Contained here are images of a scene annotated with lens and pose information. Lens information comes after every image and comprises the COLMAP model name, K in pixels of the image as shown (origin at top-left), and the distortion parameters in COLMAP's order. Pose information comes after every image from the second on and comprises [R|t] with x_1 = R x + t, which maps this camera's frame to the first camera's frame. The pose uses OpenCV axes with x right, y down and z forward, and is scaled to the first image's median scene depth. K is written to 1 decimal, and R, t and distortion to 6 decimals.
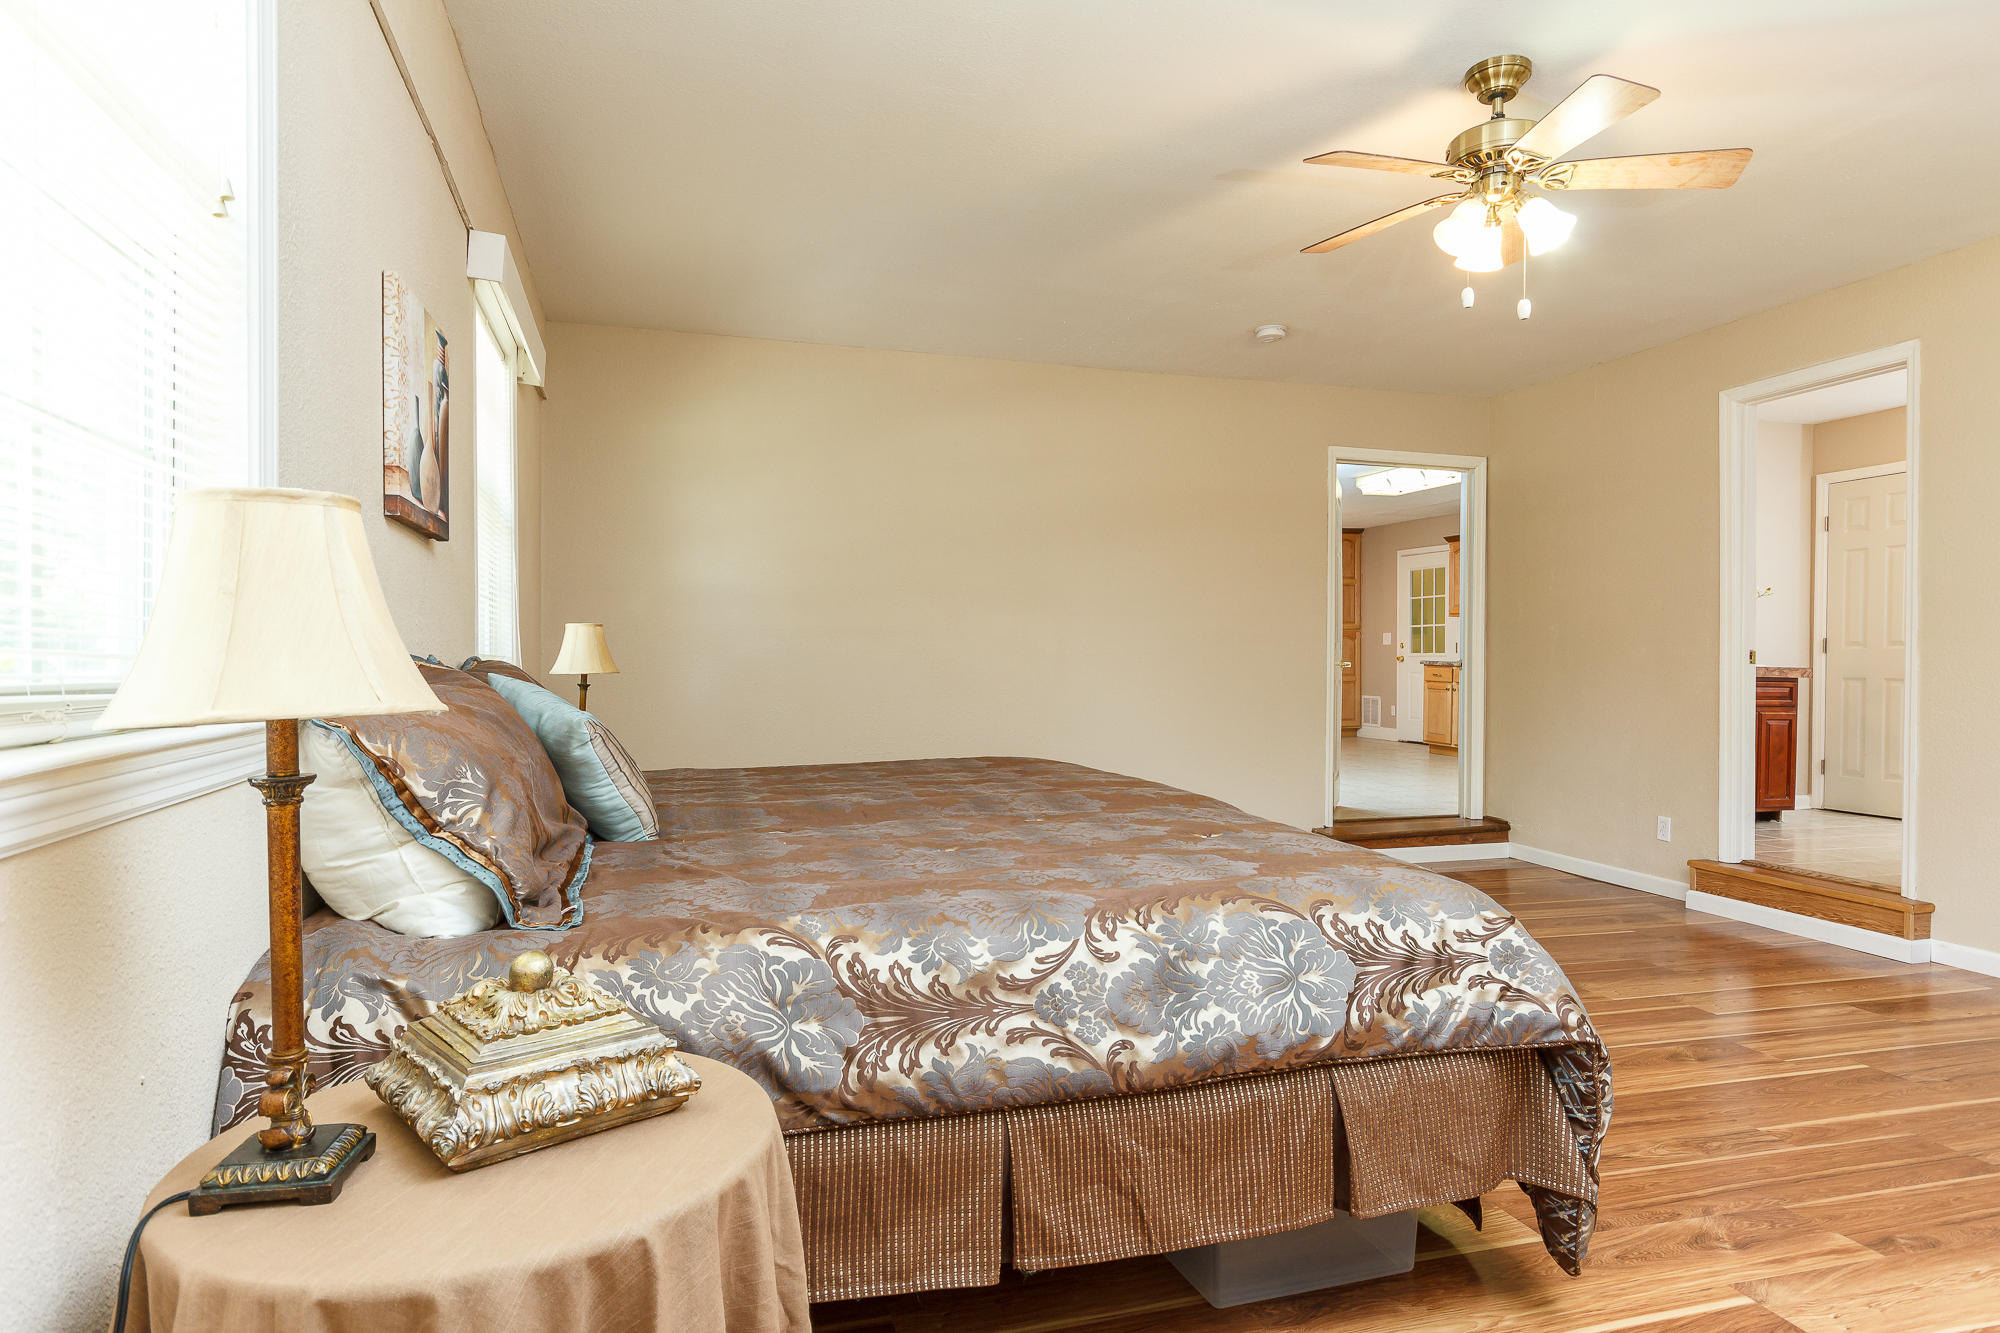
lens RADIAL K [[1153.8, 0, 1005.9], [0, 1153.8, 676.9], [0, 0, 1]] dist [-0.000571, 0.000285]
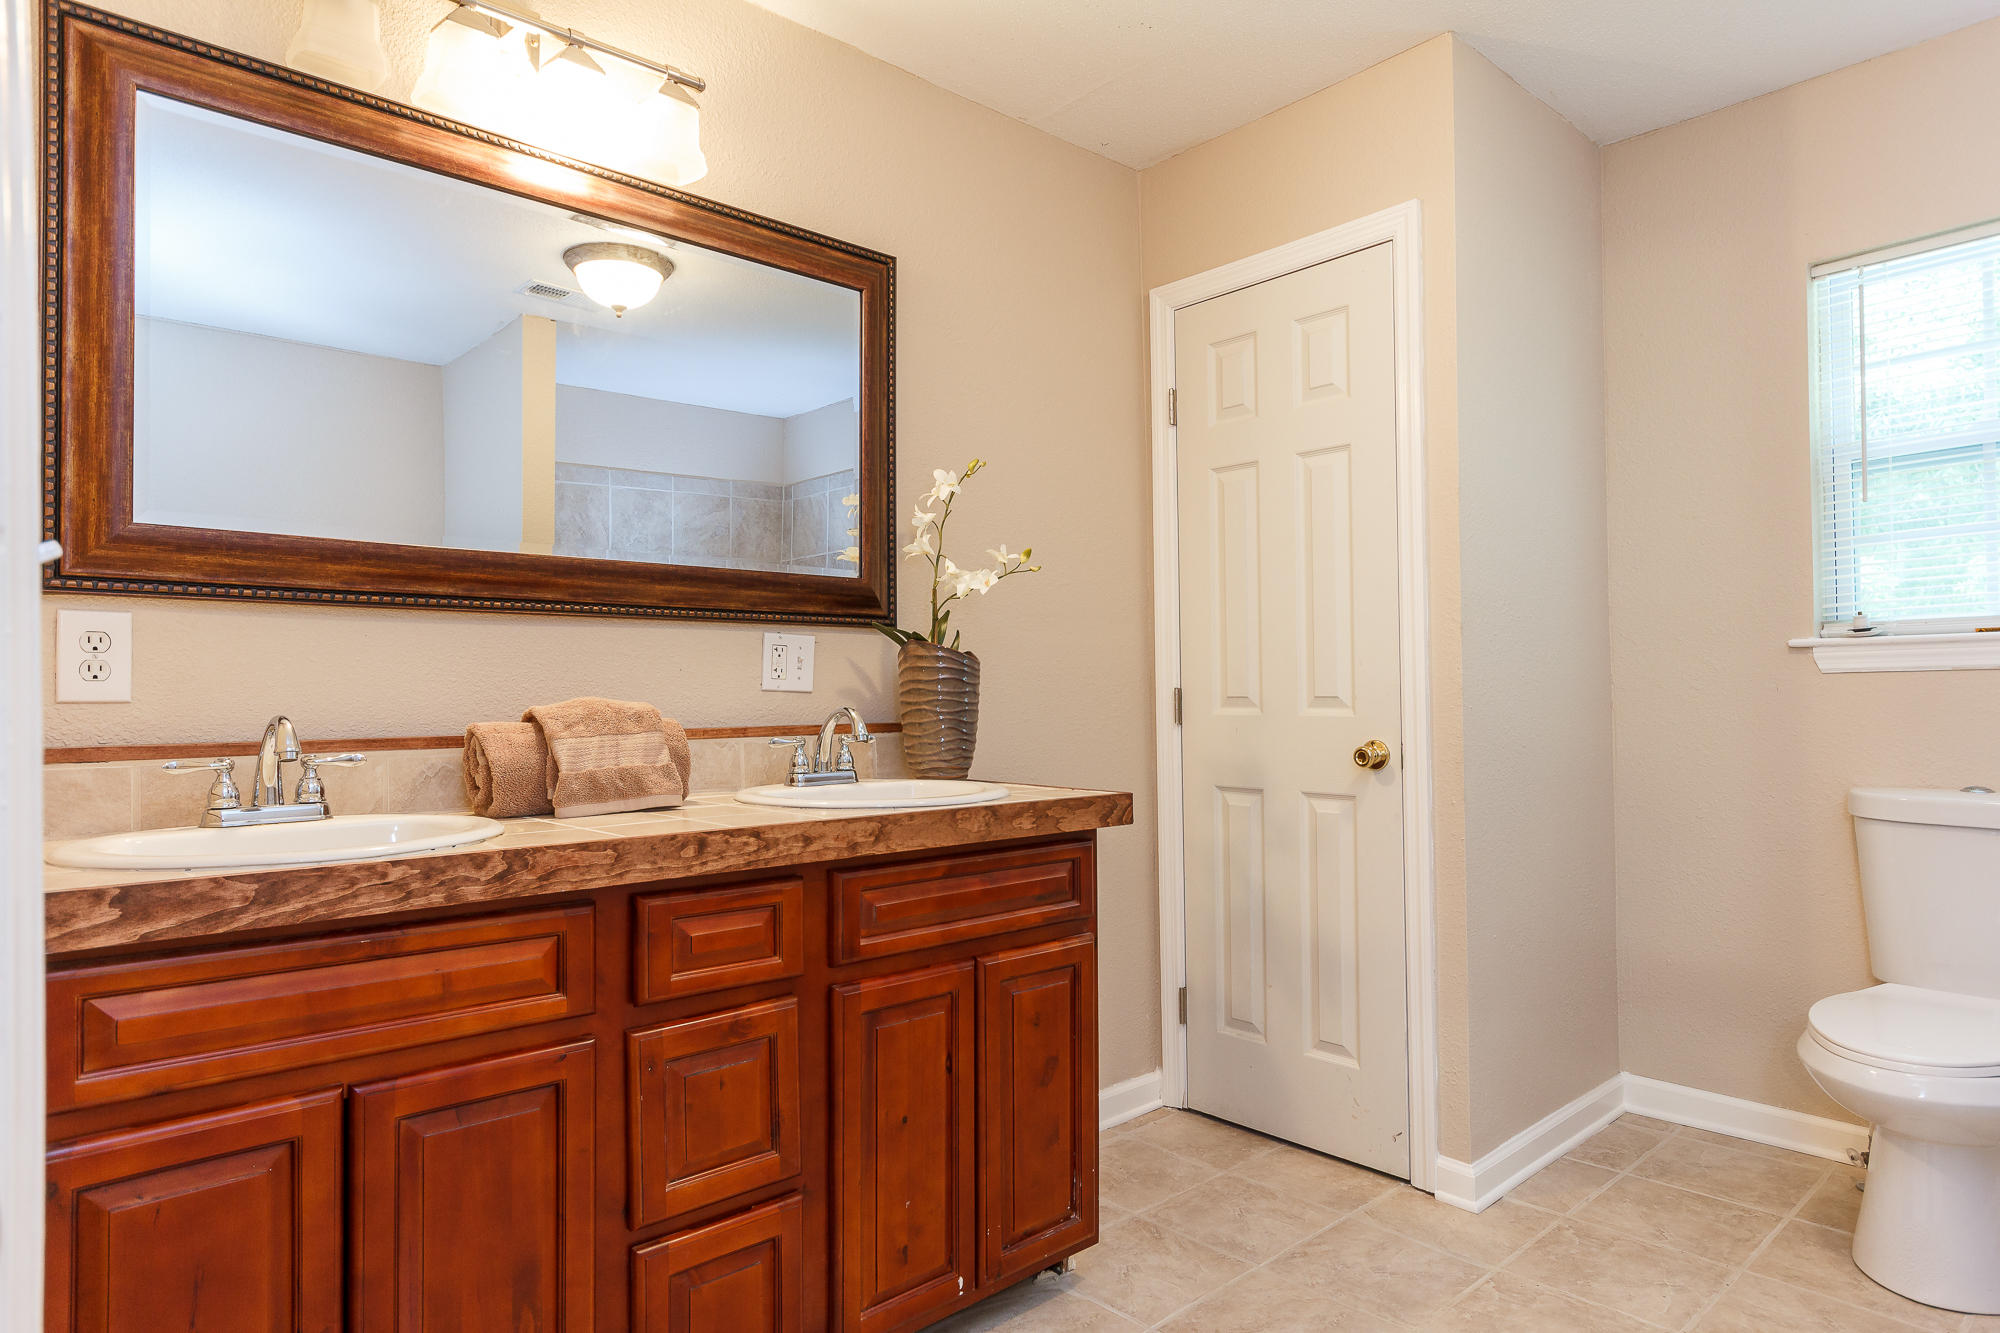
lens RADIAL K [[1153.8, 0, 1005.9], [0, 1153.8, 676.9], [0, 0, 1]] dist [-0.000571, 0.000285]
pose [[0.905636, -0.017444, 0.423696, 0.488927], [0.027198, 0.999486, -0.016985, -0.032461], [-0.423182, 0.026906, 0.905645, 0.665497]]
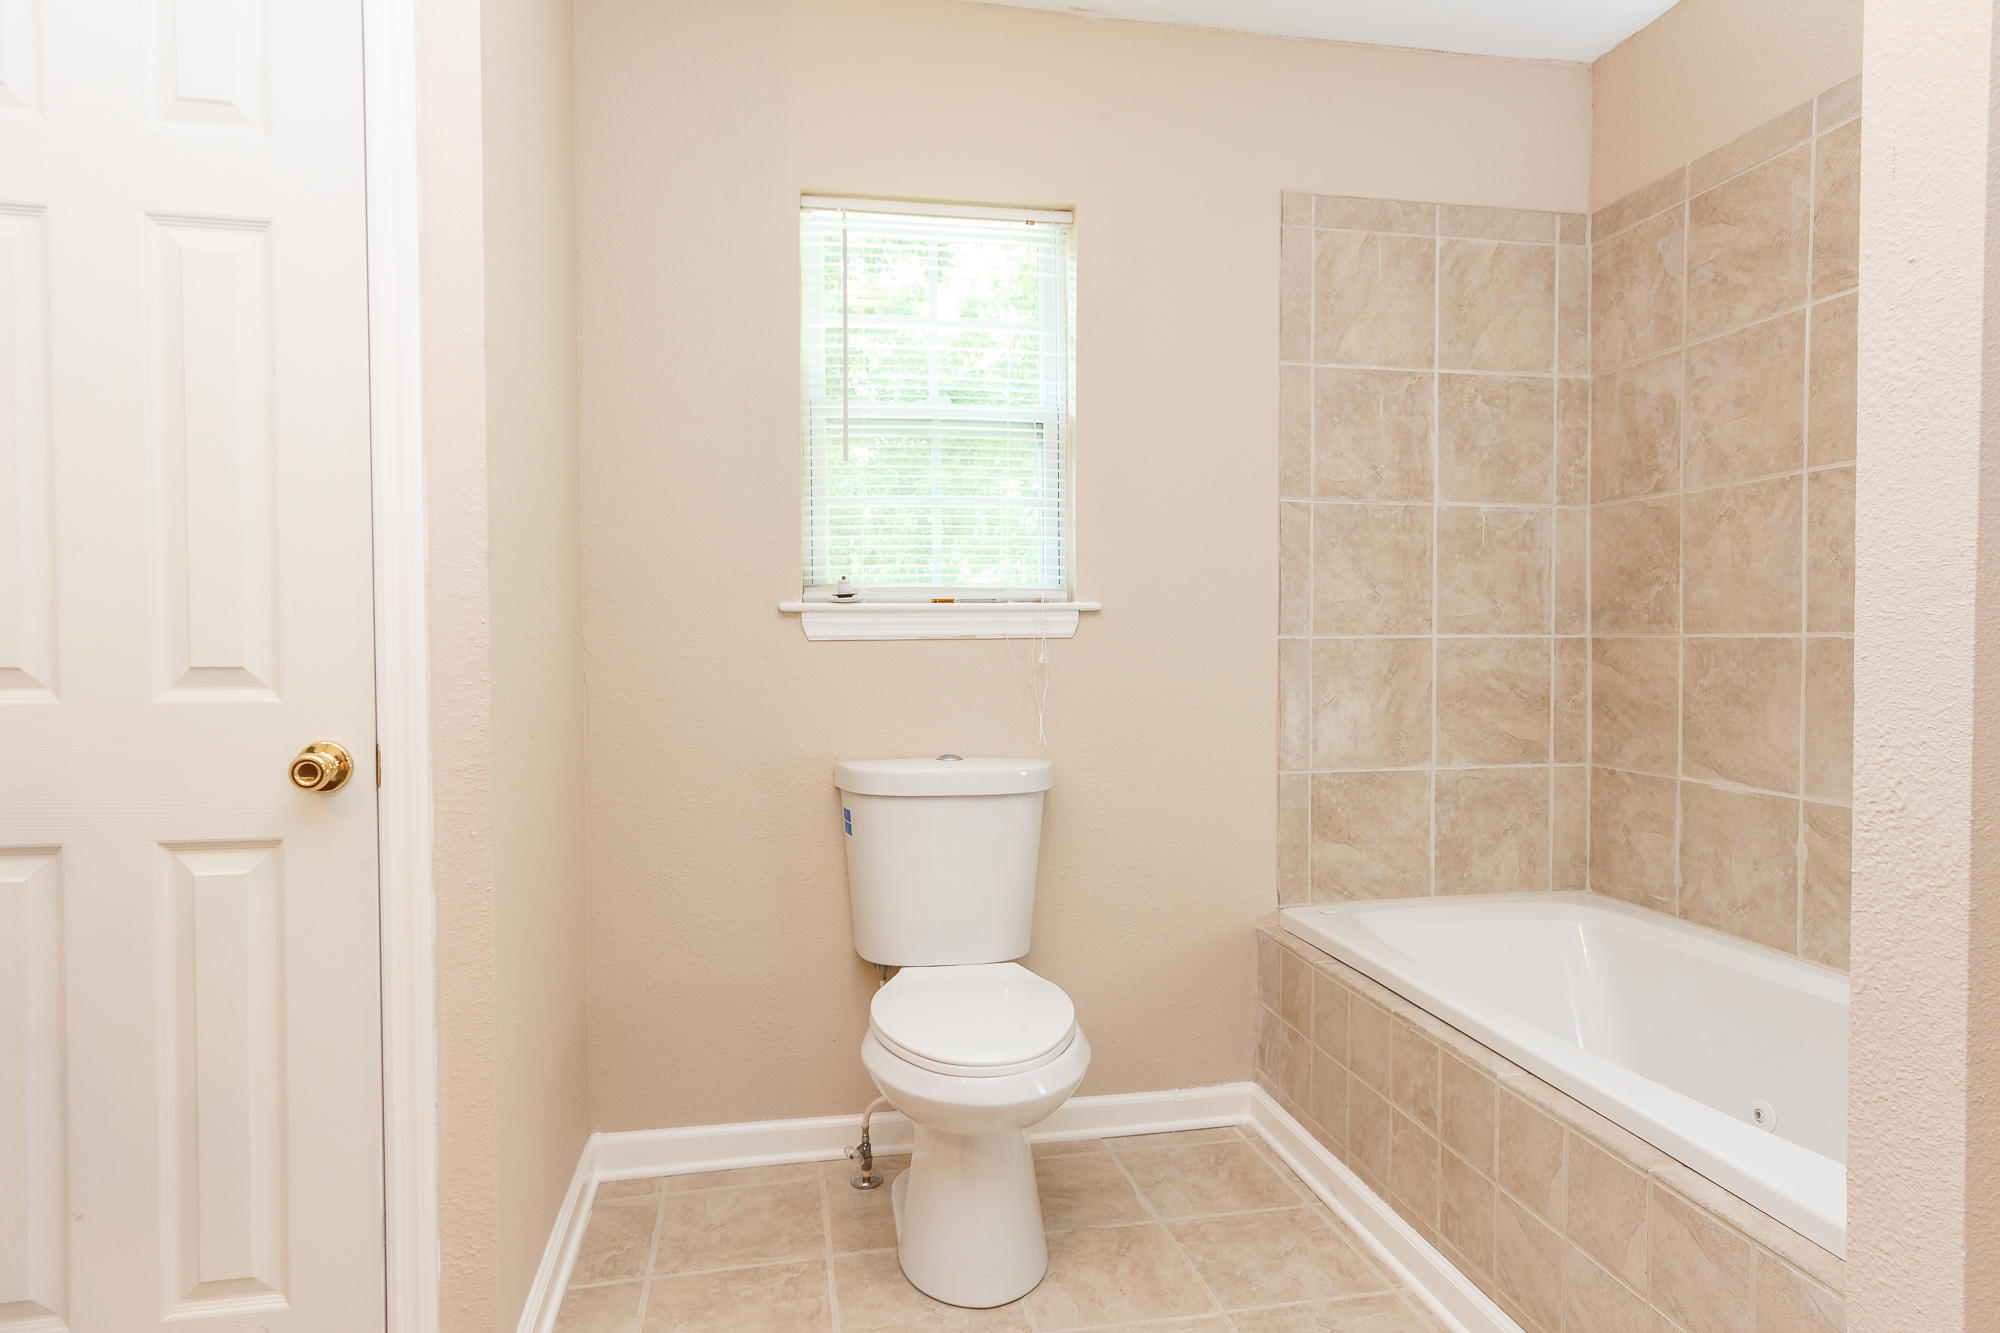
lens RADIAL K [[1153.8, 0, 1005.9], [0, 1153.8, 676.9], [0, 0, 1]] dist [-0.000571, 0.000285]
pose [[0.100975, -0.035602, 0.994252, 0.556518], [0.014629, 0.999305, 0.034298, -0.033016], [-0.994781, 0.011082, 0.101425, 0.814360]]
